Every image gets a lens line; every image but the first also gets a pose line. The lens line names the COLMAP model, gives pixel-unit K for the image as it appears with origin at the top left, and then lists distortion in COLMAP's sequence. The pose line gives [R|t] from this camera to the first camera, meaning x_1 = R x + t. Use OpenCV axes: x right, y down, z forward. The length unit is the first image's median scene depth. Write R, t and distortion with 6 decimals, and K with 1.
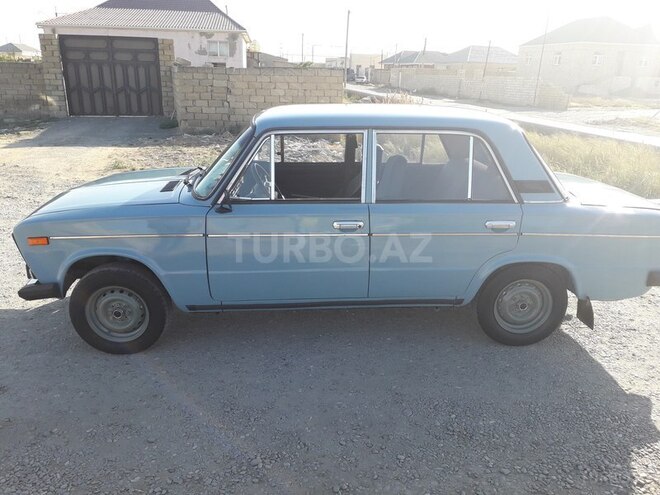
lens RADIAL K [[514.9, 0, 338.6], [0, 514.9, 247.6], [0, 0, 1]] dist [0.010929, 0.001502]
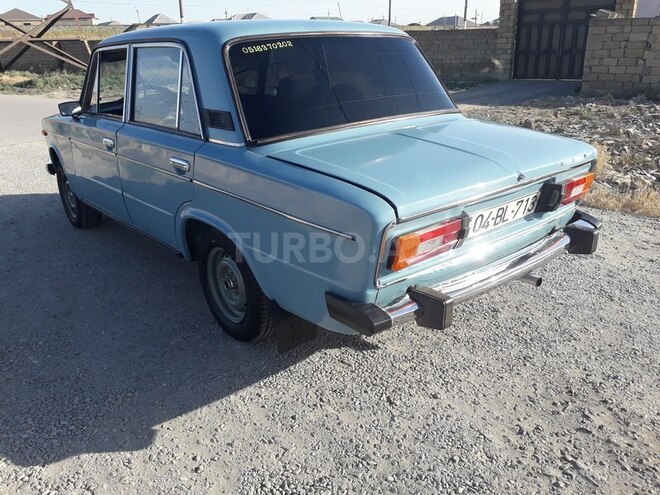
lens RADIAL K [[514.9, 0, 338.6], [0, 514.9, 247.6], [0, 0, 1]] dist [0.010929, 0.001502]
pose [[0.627371, 0.252085, -0.736790, 0.118210], [-0.210348, 0.965841, 0.151342, -0.010094], [0.749773, 0.060035, 0.658966, 0.074760]]
